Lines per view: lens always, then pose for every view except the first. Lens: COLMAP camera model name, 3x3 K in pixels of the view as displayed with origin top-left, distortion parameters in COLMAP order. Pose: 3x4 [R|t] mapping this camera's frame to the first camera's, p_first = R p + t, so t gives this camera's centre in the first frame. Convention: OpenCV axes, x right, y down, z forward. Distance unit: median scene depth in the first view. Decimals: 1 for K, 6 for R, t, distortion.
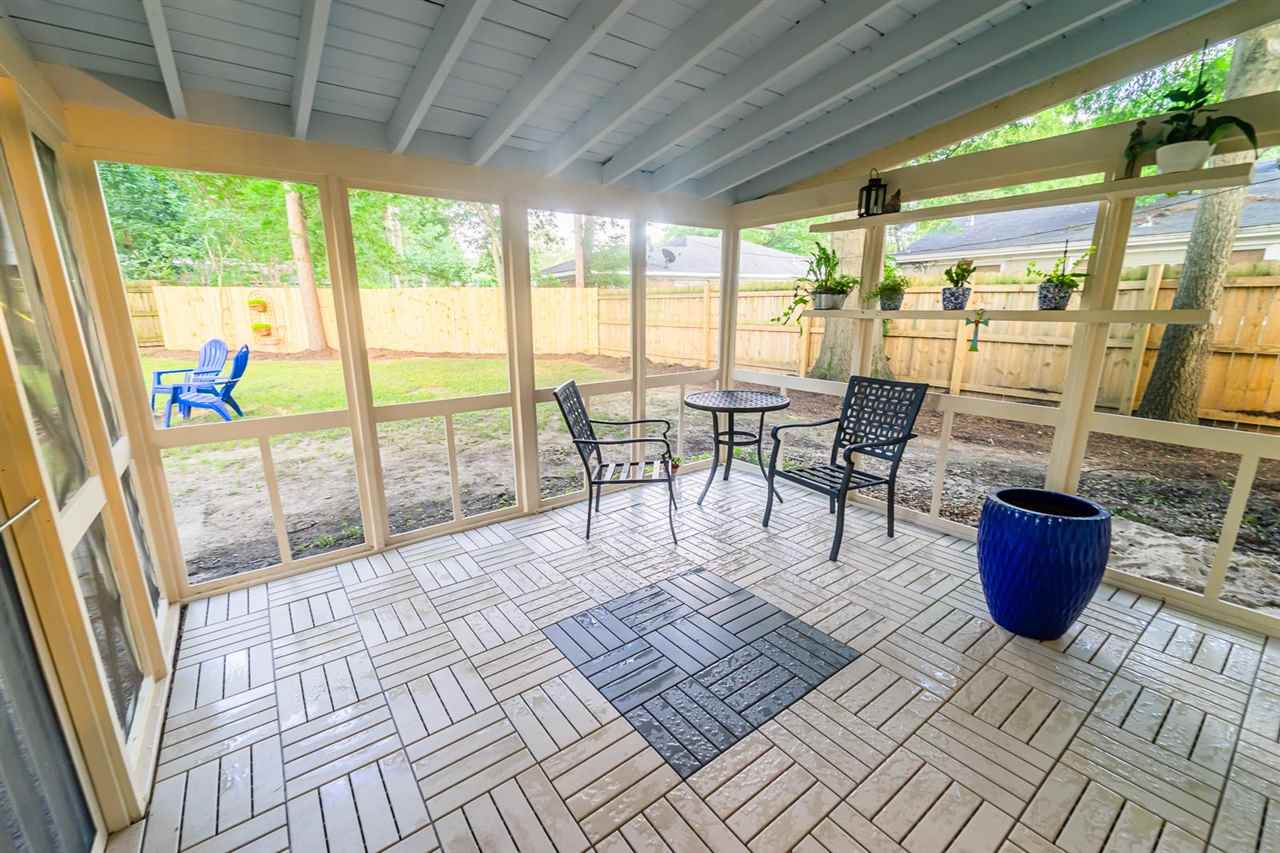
lens RADIAL K [[520.6, 0, 640.0], [0, 520.6, 426.5], [0, 0, 1]] dist [0.000570, -0.000233]
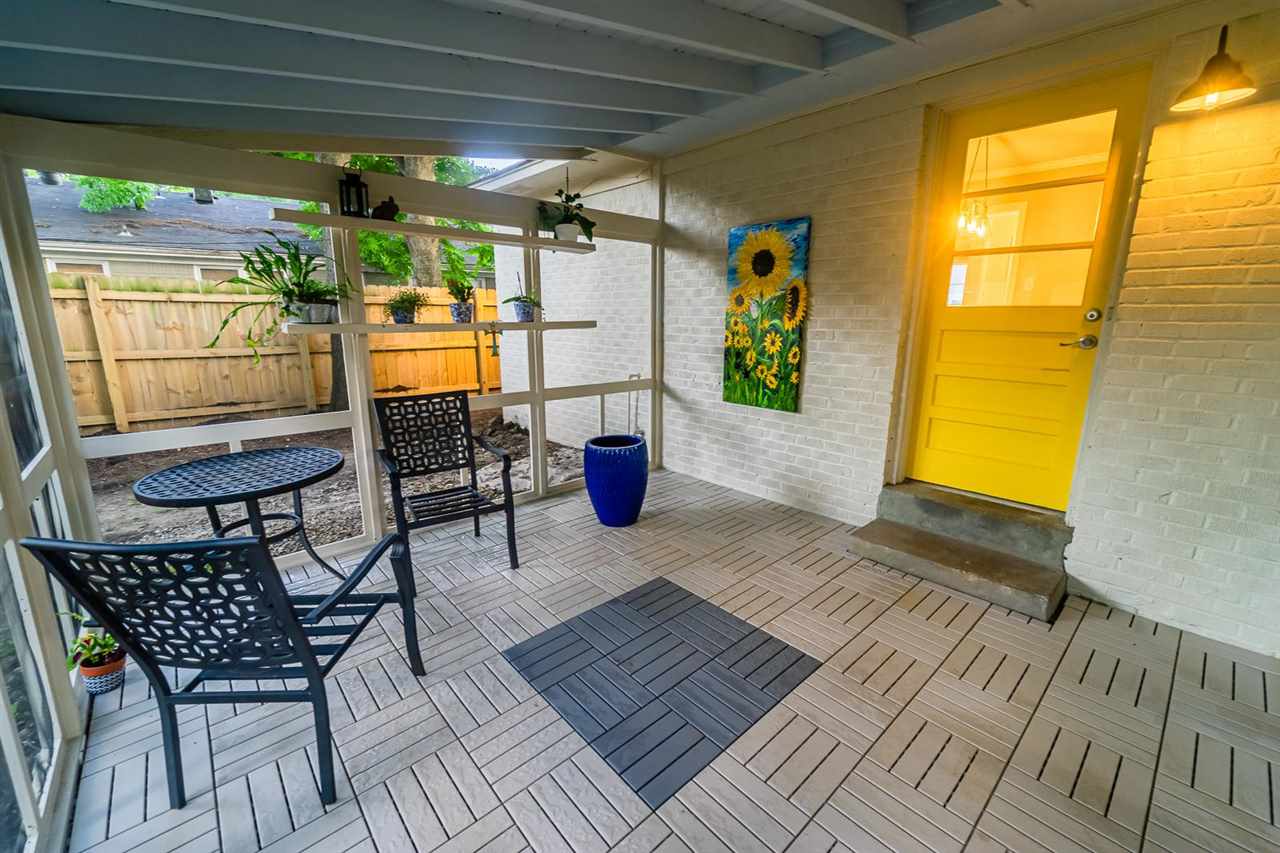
lens RADIAL K [[520.2, 0, 635.5], [0, 520.2, 424.1], [0, 0, 1]] dist [0.000227, -0.000246]
pose [[-0.080847, -0.203547, 0.975721, -0.530541], [0.223813, 0.950220, 0.216772, -0.162265], [-0.971273, 0.235904, -0.031266, 0.669592]]
